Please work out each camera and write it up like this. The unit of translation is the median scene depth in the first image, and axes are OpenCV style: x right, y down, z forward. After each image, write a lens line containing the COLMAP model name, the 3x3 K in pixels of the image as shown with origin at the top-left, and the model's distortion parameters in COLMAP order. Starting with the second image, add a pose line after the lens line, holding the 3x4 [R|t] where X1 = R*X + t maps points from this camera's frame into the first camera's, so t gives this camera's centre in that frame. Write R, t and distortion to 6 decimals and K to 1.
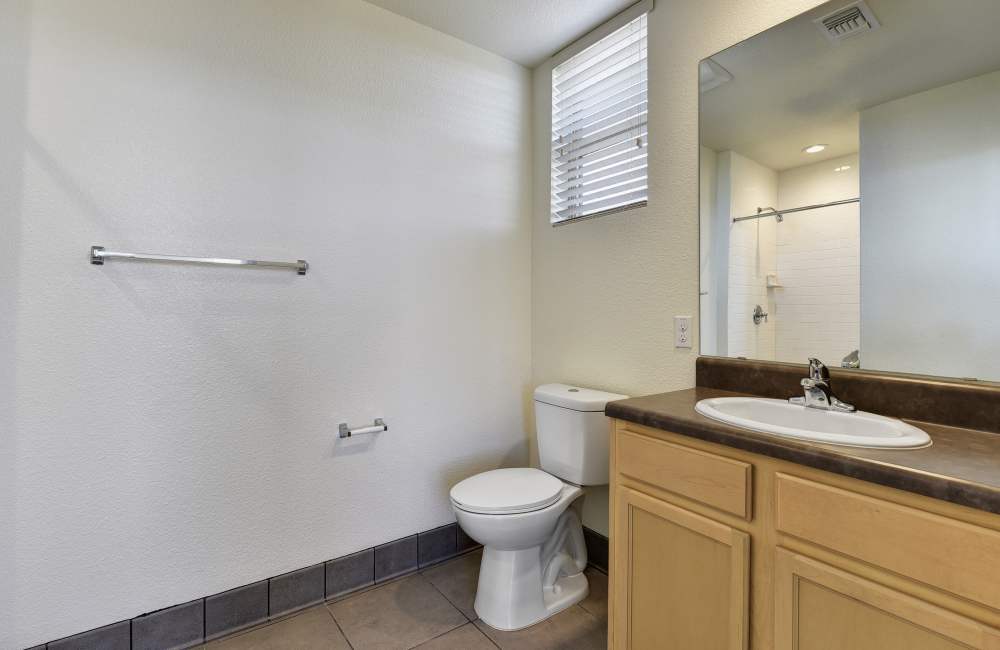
lens RADIAL K [[463.3, 0, 500.8], [0, 463.3, 313.1], [0, 0, 1]] dist [-0.000377, 0.000003]
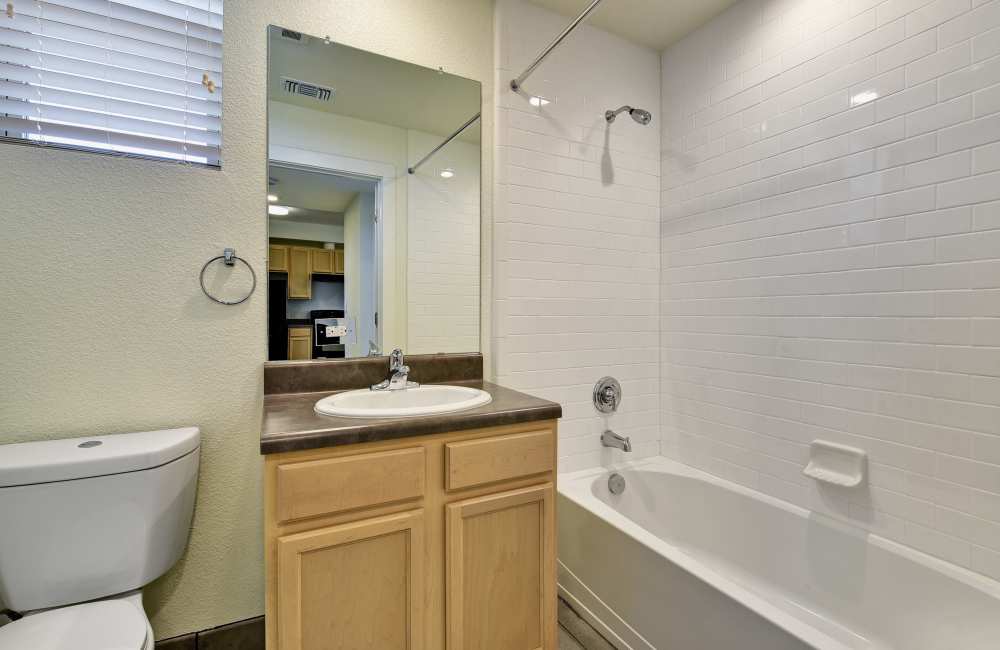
lens RADIAL K [[437.8, 0, 501.4], [0, 437.8, 311.7], [0, 0, 1]] dist [-0.002397, -0.000640]
pose [[0.174684, -0.006015, 0.984606, -0.352820], [-0.004685, 0.999965, 0.006940, -0.008008], [-0.984613, -0.005825, 0.174649, 0.467007]]
